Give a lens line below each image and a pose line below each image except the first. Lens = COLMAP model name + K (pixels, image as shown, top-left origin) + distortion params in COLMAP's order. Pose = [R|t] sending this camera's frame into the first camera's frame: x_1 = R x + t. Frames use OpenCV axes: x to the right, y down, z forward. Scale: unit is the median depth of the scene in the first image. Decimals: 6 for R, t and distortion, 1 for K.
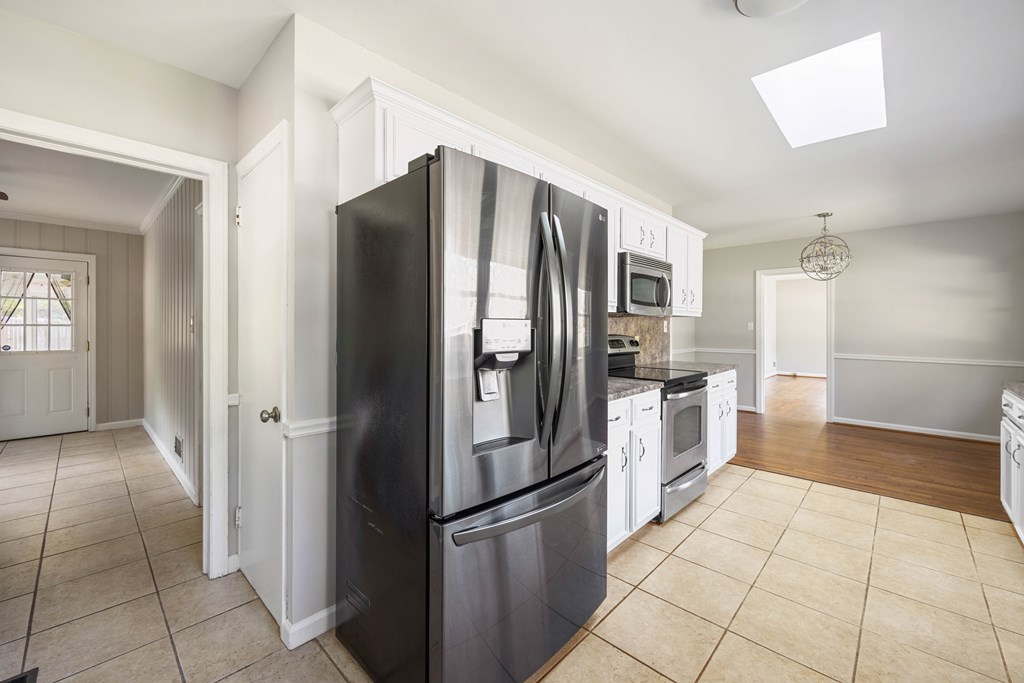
lens RADIAL K [[410.9, 0, 509.2], [0, 410.9, 328.0], [0, 0, 1]] dist [-0.007557, 0.000917]
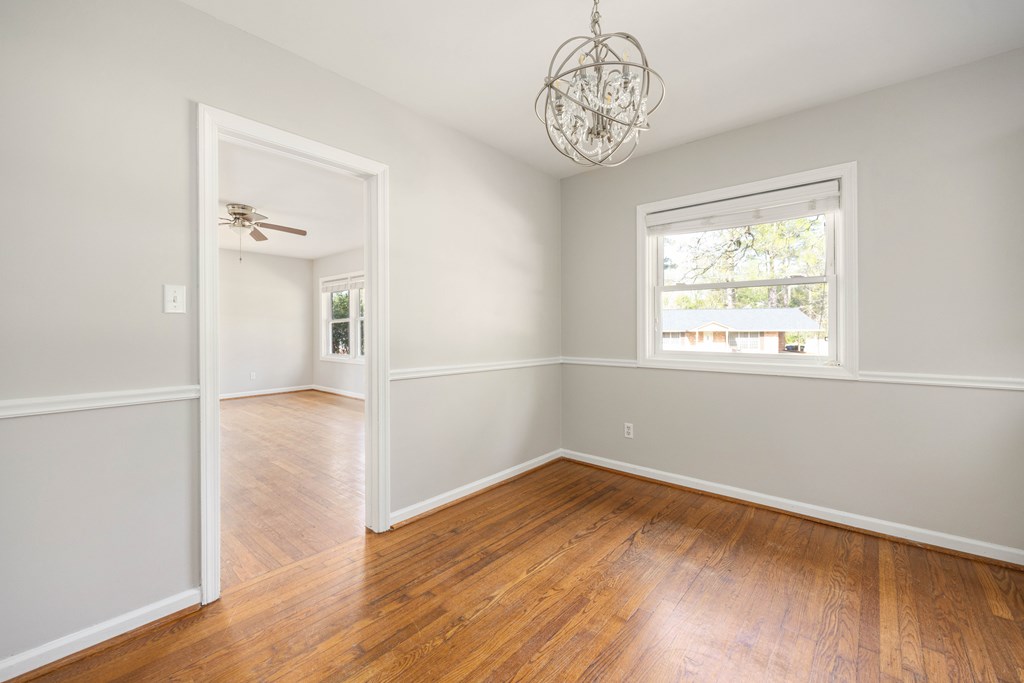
lens RADIAL K [[418.3, 0, 506.1], [0, 418.3, 325.3], [0, 0, 1]] dist [-0.010578, 0.001773]
pose [[-0.042508, 0.008931, 0.999056, 0.418195], [0.007588, 0.999934, -0.008616, 0.024275], [-0.999067, 0.007215, -0.042573, 1.086330]]
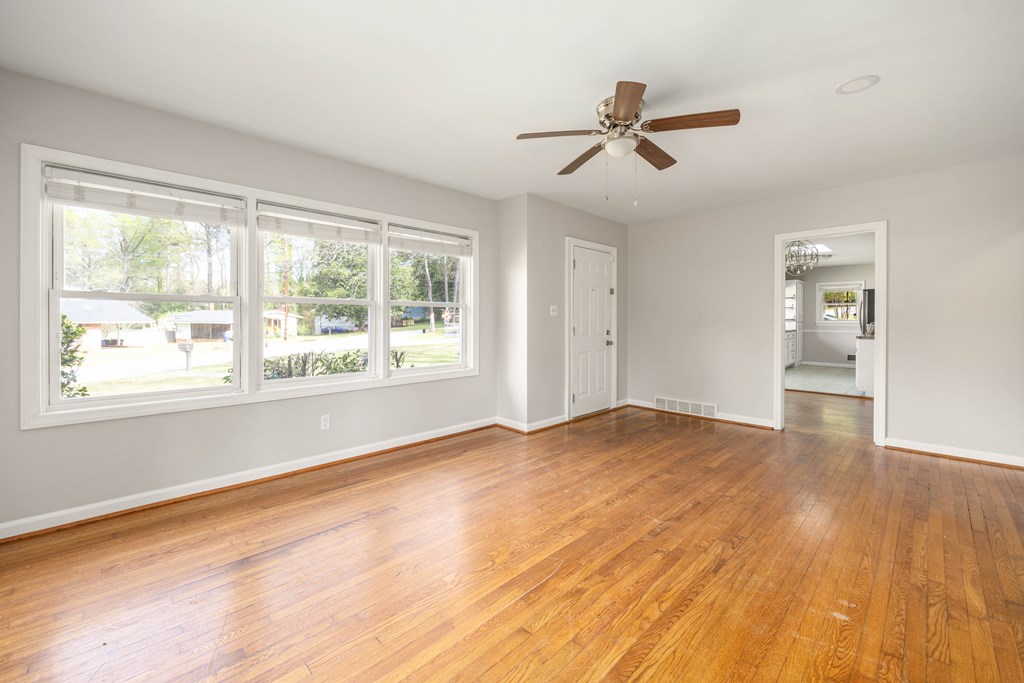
lens RADIAL K [[410.9, 0, 512.7], [0, 410.9, 322.7], [0, 0, 1]] dist [-0.007557, 0.000917]
pose [[-0.999696, -0.001313, 0.024609, 1.621233], [-0.001024, 0.999931, 0.011734, 0.013983], [-0.024623, 0.011705, -0.999628, 2.281442]]
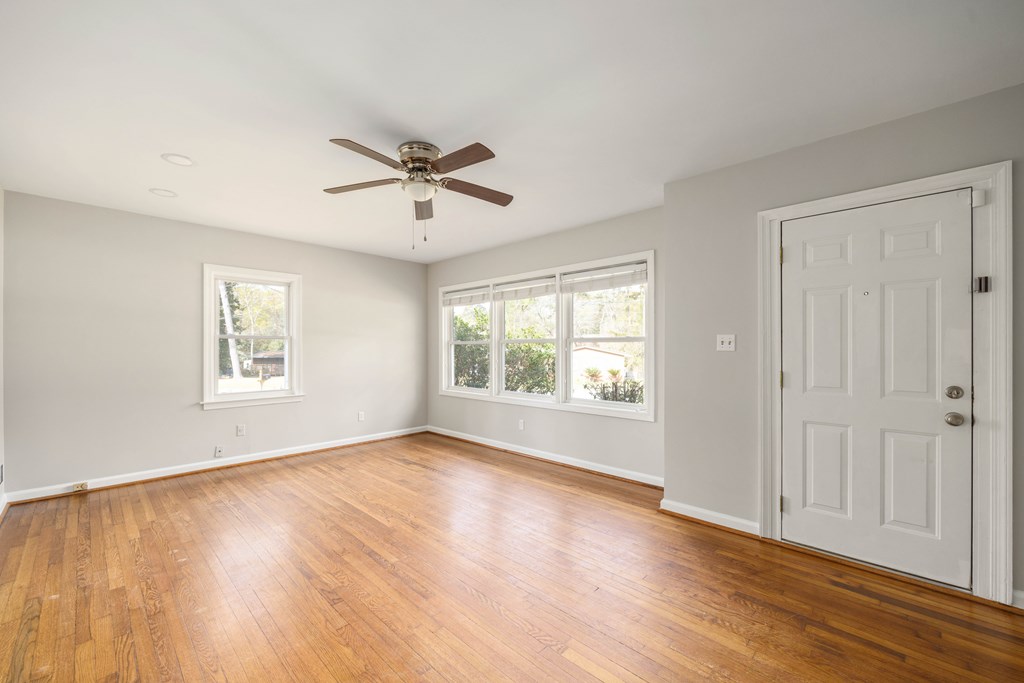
lens RADIAL K [[410.9, 0, 509.8], [0, 410.9, 347.4], [0, 0, 1]] dist [-0.007557, 0.000917]
pose [[0.000620, 0.002984, 0.999995, 0.889607], [0.004440, 0.999986, -0.002986, 0.003067], [-0.999990, 0.004442, 0.000607, 1.572133]]
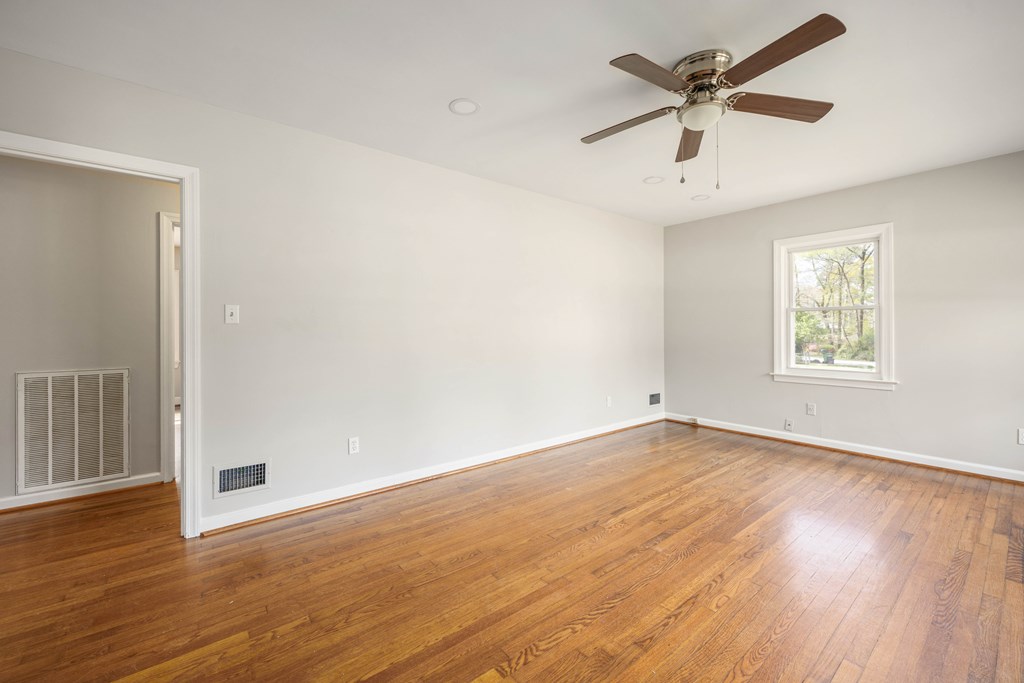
lens RADIAL K [[418.3, 0, 508.2], [0, 418.3, 331.6], [0, 0, 1]] dist [-0.010578, 0.001773]
pose [[0.990579, -0.002635, -0.136919, 1.329003], [0.003024, 0.999992, 0.002632, 0.017874], [0.136911, -0.003021, 0.990579, 1.198859]]
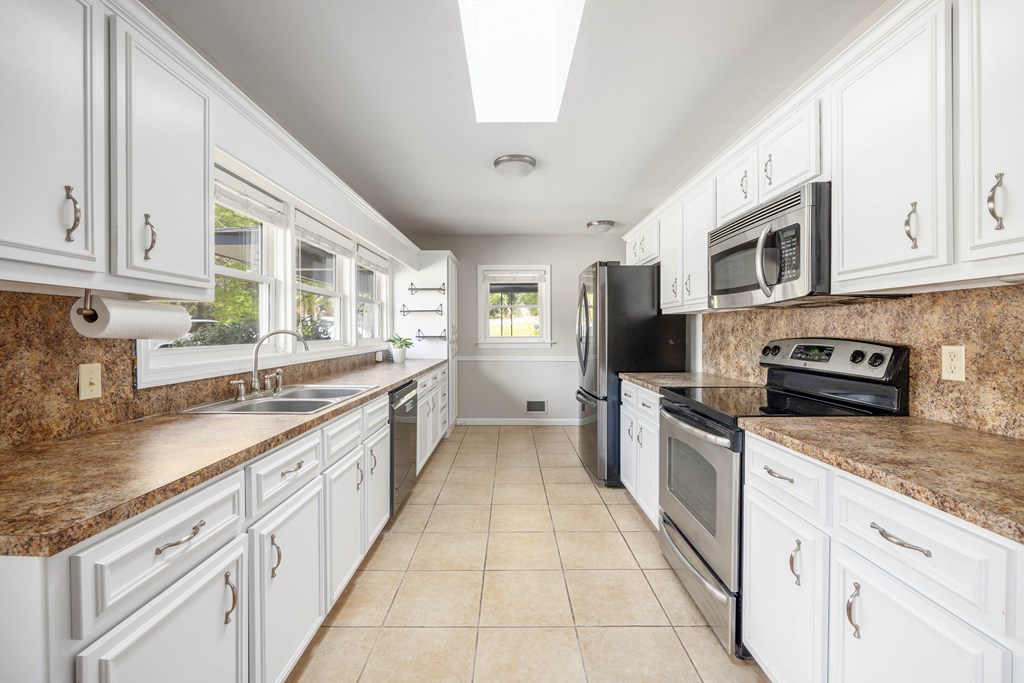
lens RADIAL K [[410.9, 0, 505.9], [0, 410.9, 342.0], [0, 0, 1]] dist [-0.007557, 0.000917]
pose [[-0.729440, 0.019334, -0.683772, 0.690515], [0.000971, 0.999629, 0.027229, 0.004994], [0.684044, 0.019198, -0.729188, 0.801096]]
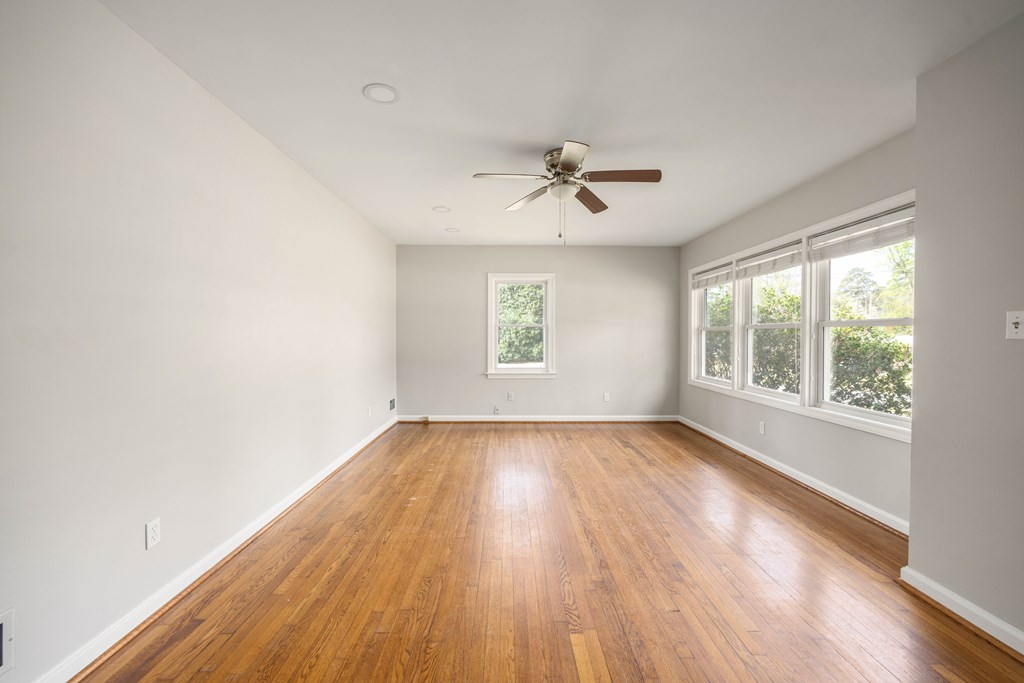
lens RADIAL K [[410.9, 0, 508.1], [0, 410.9, 339.6], [0, 0, 1]] dist [-0.007557, 0.000917]
pose [[0.717251, -0.006821, 0.696782, 0.959775], [0.000756, 0.999959, 0.009010, 0.004497], [-0.696815, -0.005936, 0.717227, 1.288972]]
